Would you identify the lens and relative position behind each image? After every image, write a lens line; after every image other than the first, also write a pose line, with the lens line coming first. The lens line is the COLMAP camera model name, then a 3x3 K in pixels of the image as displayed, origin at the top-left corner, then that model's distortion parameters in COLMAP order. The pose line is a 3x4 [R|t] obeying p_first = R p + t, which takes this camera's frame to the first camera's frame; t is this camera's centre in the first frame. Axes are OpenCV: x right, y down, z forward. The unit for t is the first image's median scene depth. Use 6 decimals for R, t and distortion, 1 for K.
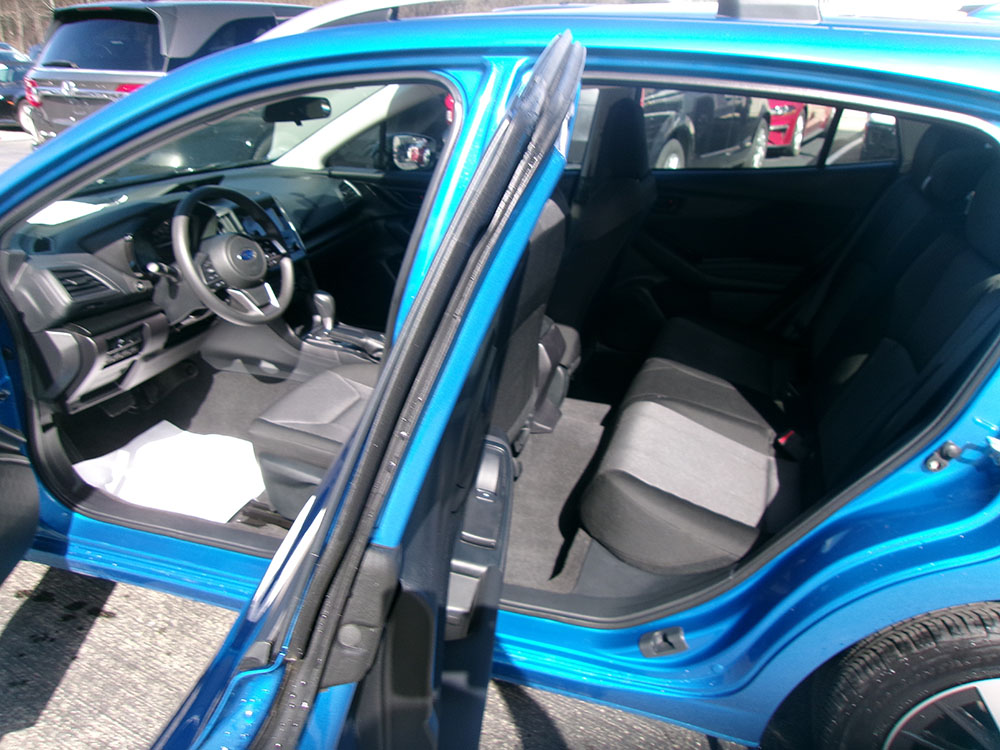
lens RADIAL K [[790.7, 0, 500.0], [0, 790.7, 375.0], [0, 0, 1]] dist [-0.047245, 0.100142]
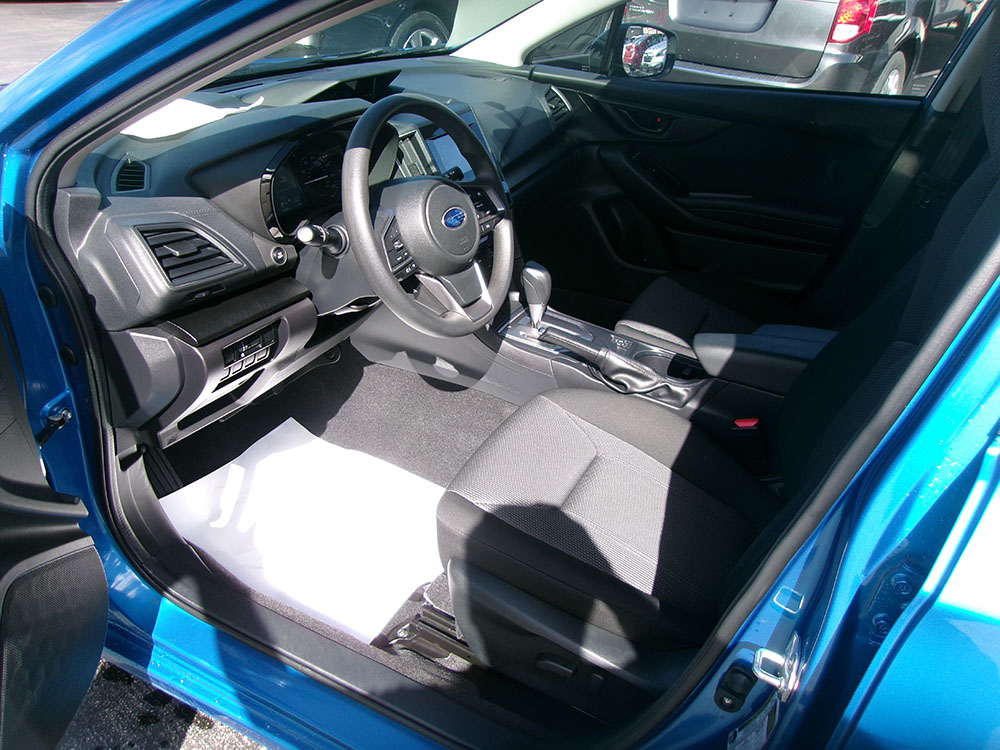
lens RADIAL K [[788.7, 0, 496.4], [0, 788.7, 380.0], [0, 0, 1]] dist [-0.002903, 0.006983]
pose [[0.987061, 0.114566, -0.112187, -0.207420], [-0.099647, 0.986415, 0.130598, -0.112210], [0.125625, -0.117729, 0.985068, 0.399356]]
